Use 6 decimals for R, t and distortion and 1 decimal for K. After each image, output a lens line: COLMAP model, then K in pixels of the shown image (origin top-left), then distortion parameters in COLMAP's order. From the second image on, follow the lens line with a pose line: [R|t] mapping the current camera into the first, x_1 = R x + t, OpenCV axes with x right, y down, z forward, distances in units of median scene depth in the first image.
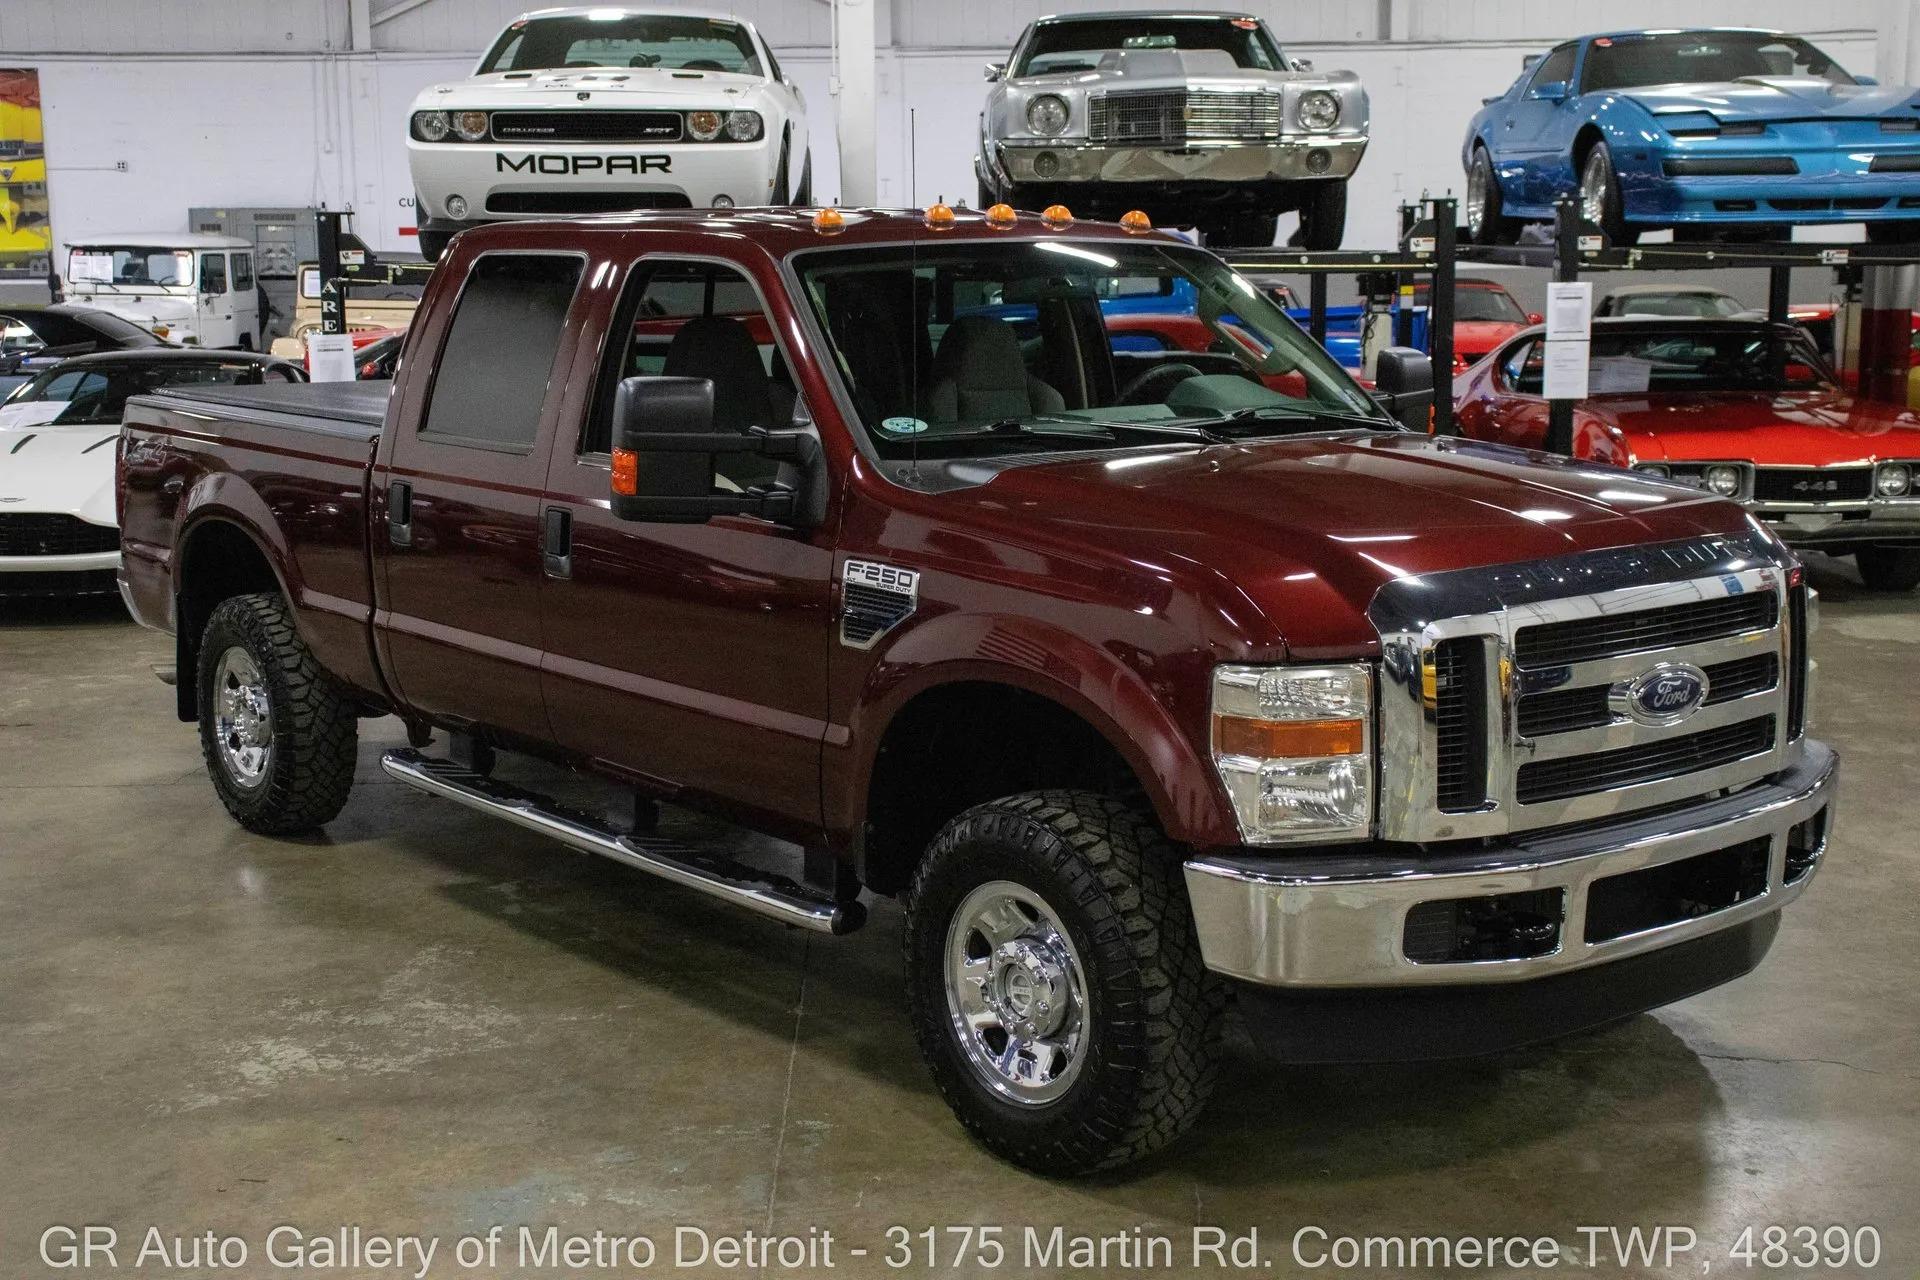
lens RADIAL K [[2778.8, 0, 960.0], [0, 2778.8, 640.0], [0, 0, 1]] dist [0.018701, 1.468483]
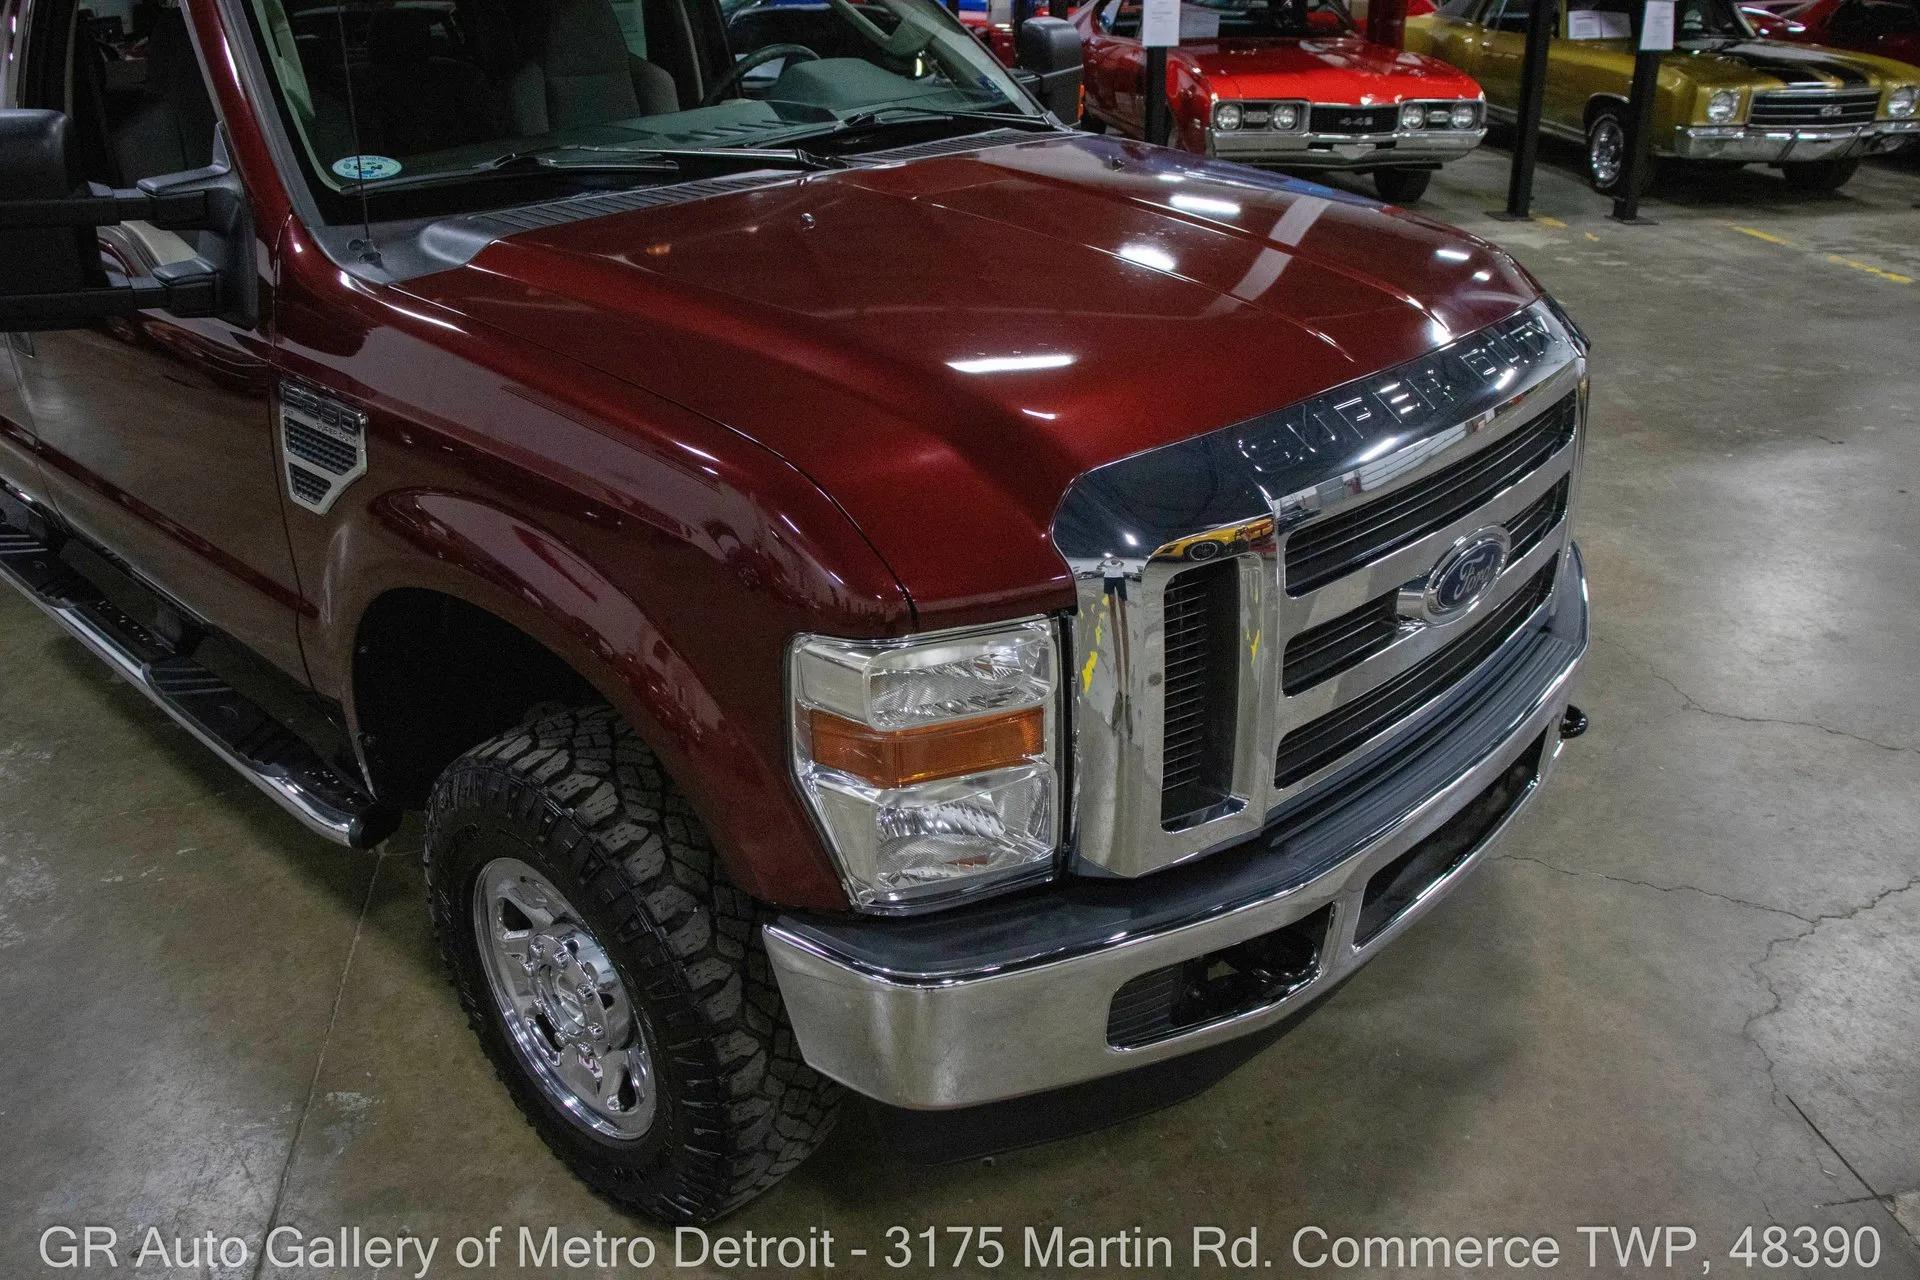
lens RADIAL K [[1622.1, 0, 960.0], [0, 1622.1, 640.0], [0, 0, 1]] dist [-0.122692, 0.124575]
pose [[0.991575, -0.062011, 0.113725, 0.075814], [0.027924, 0.959653, 0.279798, -0.071624], [-0.126487, -0.274265, 0.953299, 0.577312]]
